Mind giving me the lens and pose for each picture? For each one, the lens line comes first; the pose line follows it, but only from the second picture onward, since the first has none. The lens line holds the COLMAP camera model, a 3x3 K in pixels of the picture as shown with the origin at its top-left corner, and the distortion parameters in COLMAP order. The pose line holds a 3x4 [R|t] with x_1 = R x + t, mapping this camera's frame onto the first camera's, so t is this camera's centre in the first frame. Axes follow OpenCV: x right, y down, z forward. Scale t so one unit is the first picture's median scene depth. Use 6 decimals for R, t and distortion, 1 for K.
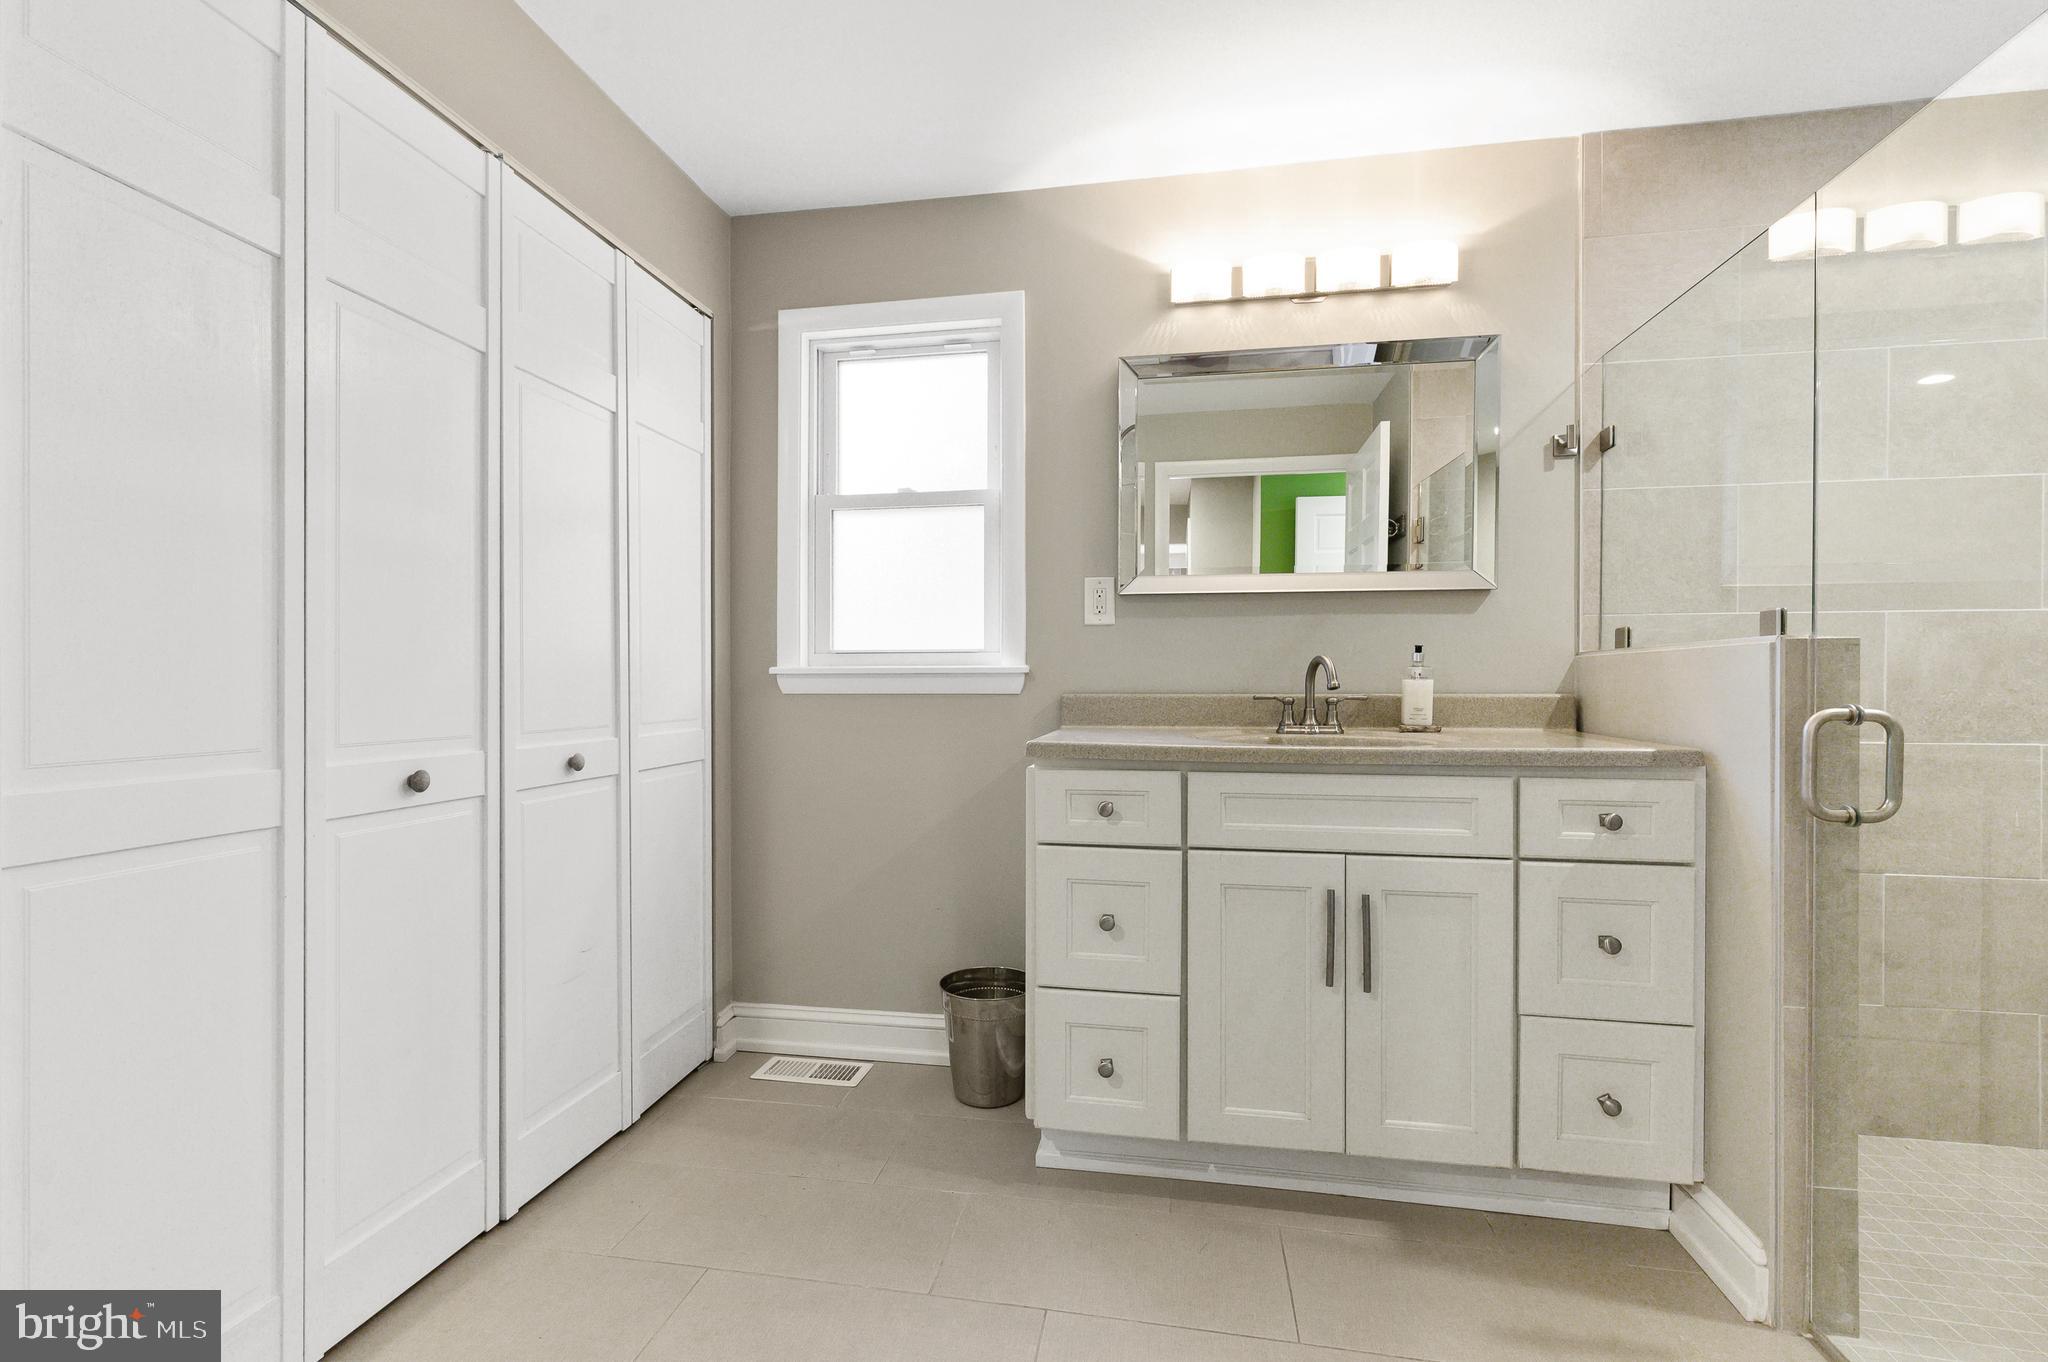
lens RADIAL K [[897.9, 0, 1024.0], [0, 897.9, 681.0], [0, 0, 1]] dist [0.001283, -0.000383]
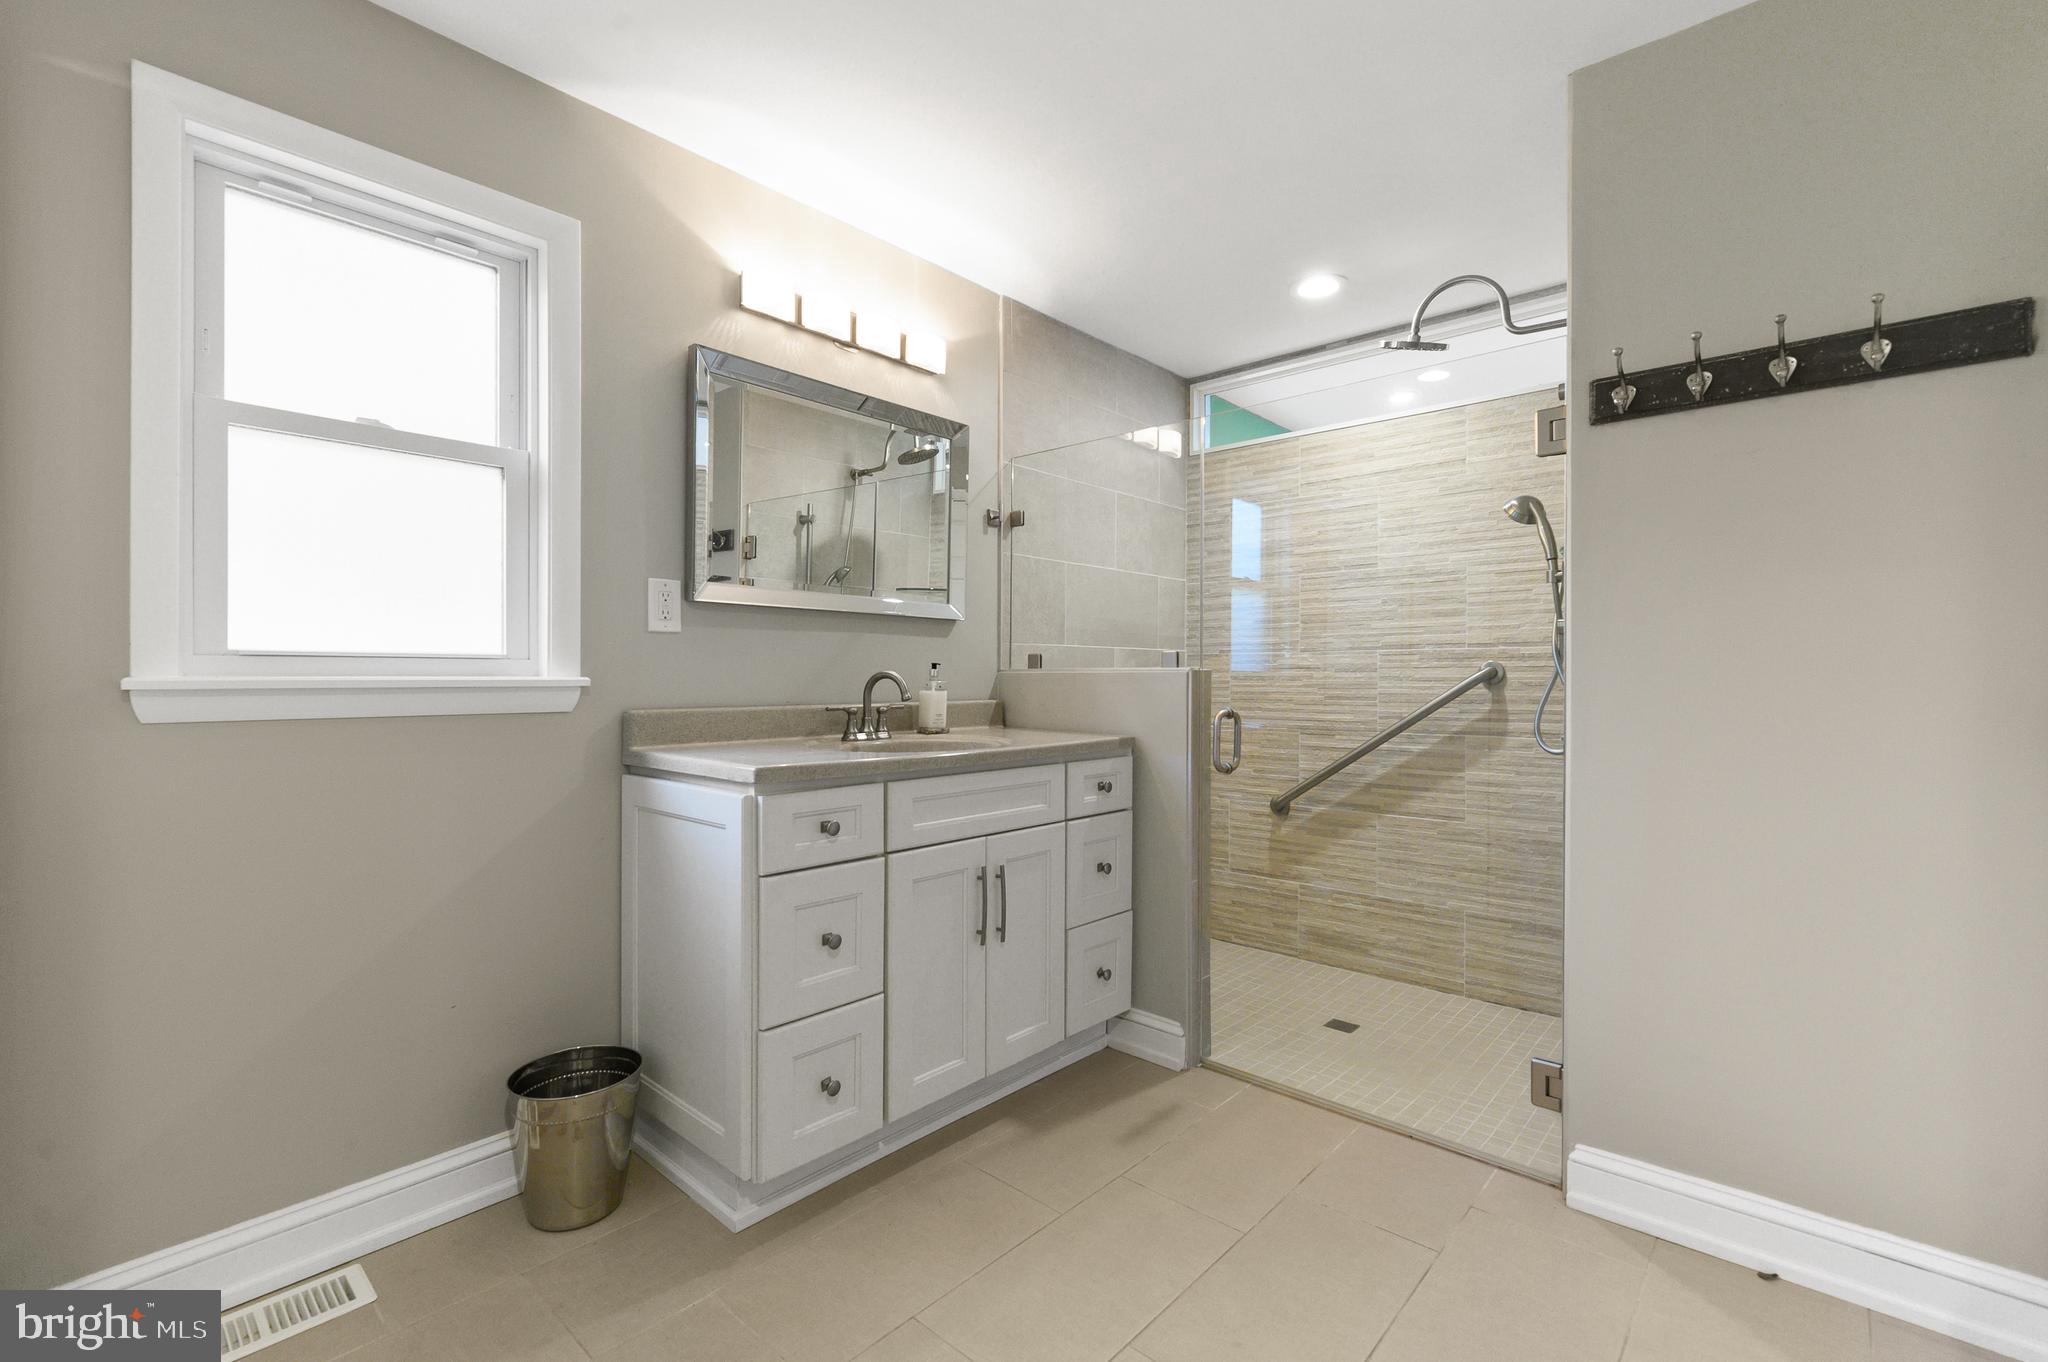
lens RADIAL K [[897.9, 0, 1024.0], [0, 897.9, 681.0], [0, 0, 1]] dist [0.001283, -0.000383]
pose [[0.530548, -0.001388, 0.847653, -0.527795], [-0.002932, 0.999990, 0.003473, -0.019643], [-0.847650, -0.004328, 0.530539, 0.238561]]
